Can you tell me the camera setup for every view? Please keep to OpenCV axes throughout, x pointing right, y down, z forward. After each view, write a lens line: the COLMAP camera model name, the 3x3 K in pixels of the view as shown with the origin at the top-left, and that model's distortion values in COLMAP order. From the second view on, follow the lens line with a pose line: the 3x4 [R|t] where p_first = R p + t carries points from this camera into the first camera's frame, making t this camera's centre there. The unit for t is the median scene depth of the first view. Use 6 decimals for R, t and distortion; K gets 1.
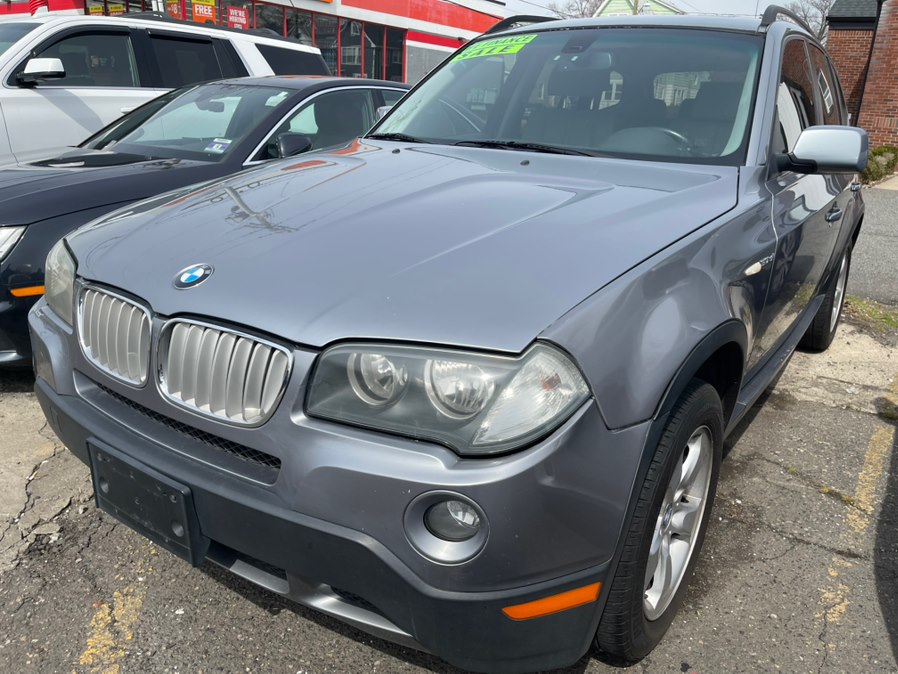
lens RADIAL K [[687.7, 0, 449.0], [0, 687.7, 337.0], [0, 0, 1]] dist [0.090247, -0.128133]
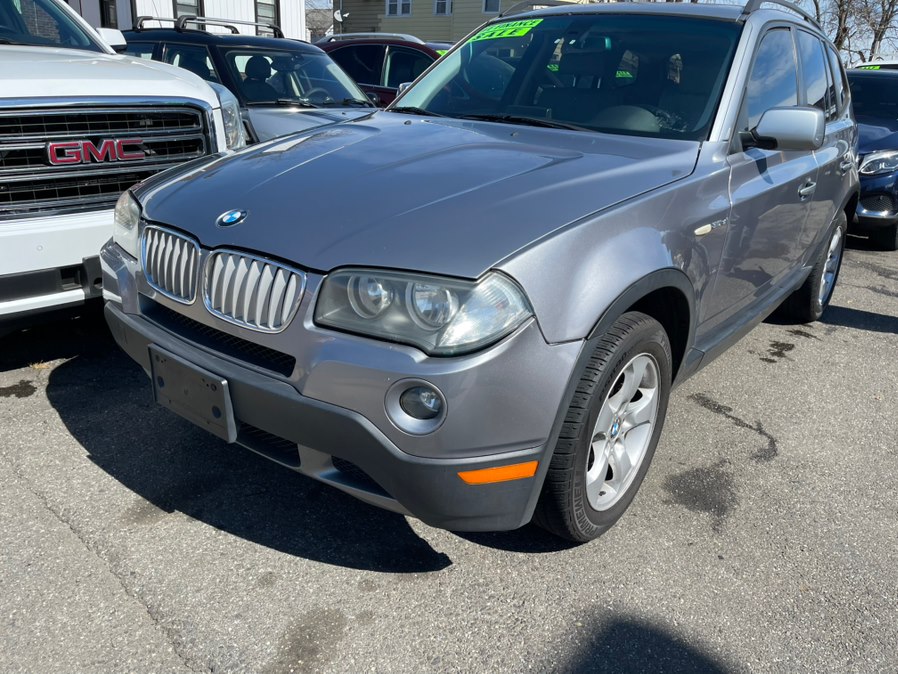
lens RADIAL K [[687.7, 0, 449.0], [0, 687.7, 337.0], [0, 0, 1]] dist [0.090247, -0.128133]
pose [[0.998215, 0.035179, -0.048255, 0.075081], [-0.033581, 0.998873, 0.033537, 0.058862], [0.049381, -0.031857, 0.998272, -0.199389]]
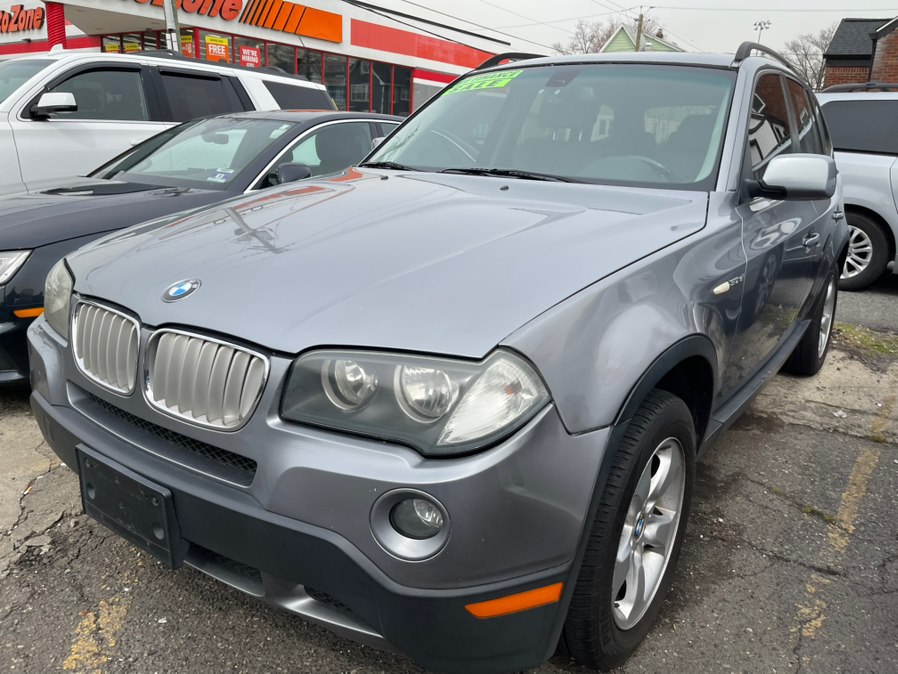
lens RADIAL K [[688.4, 0, 449.7], [0, 688.4, 326.4], [0, 0, 1]] dist [0.093386, -0.136146]
pose [[0.999956, 0.003056, -0.008813, 0.040463], [-0.003583, 0.998168, -0.060391, 0.024362], [0.008612, 0.060420, 0.998136, -0.040944]]
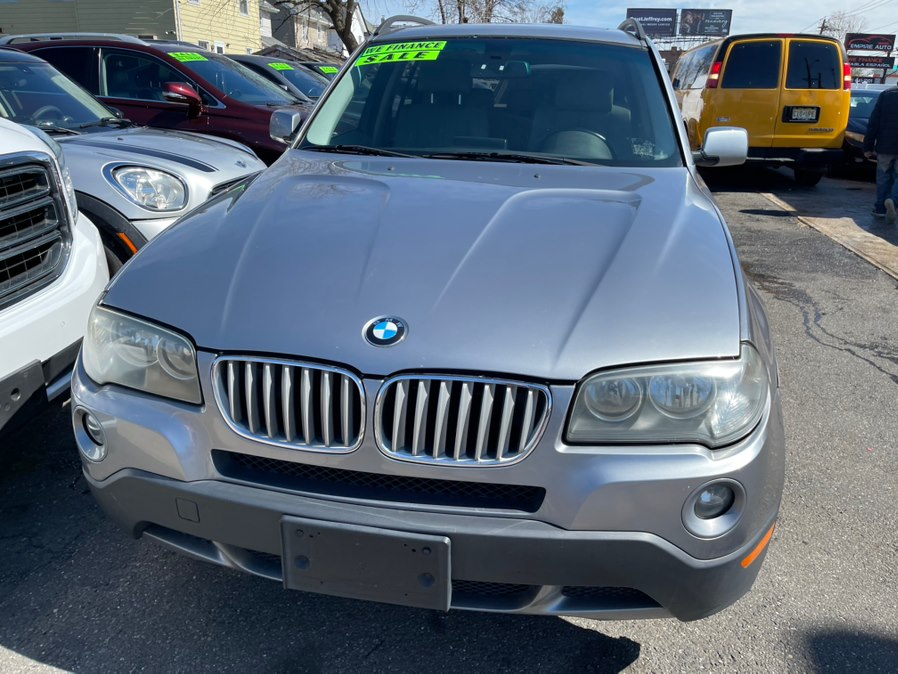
lens RADIAL K [[687.7, 0, 449.0], [0, 687.7, 337.0], [0, 0, 1]] dist [0.090247, -0.128133]
pose [[0.901442, -0.160247, 0.402149, -0.545489], [0.140505, 0.986976, 0.078337, -0.114605], [-0.409464, -0.014112, 0.912217, 0.053155]]
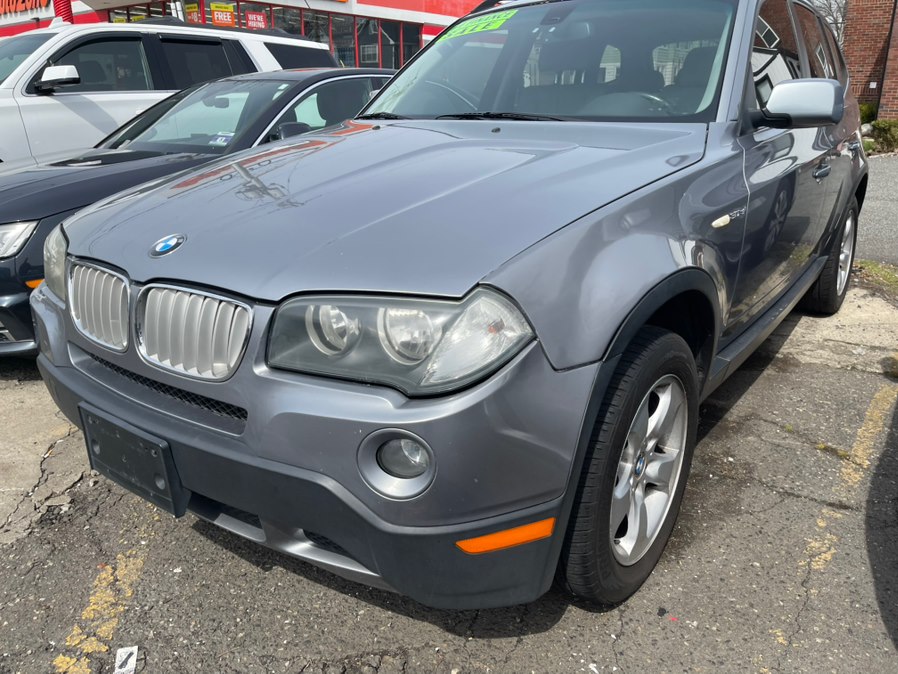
lens RADIAL K [[686.8, 0, 444.1], [0, 686.8, 327.7], [0, 0, 1]] dist [0.094906, -0.133682]
pose [[0.997960, -0.038346, -0.051043, 0.082144], [0.038174, 0.999262, -0.004322, 0.046975], [0.051171, 0.002365, 0.998687, -0.030335]]
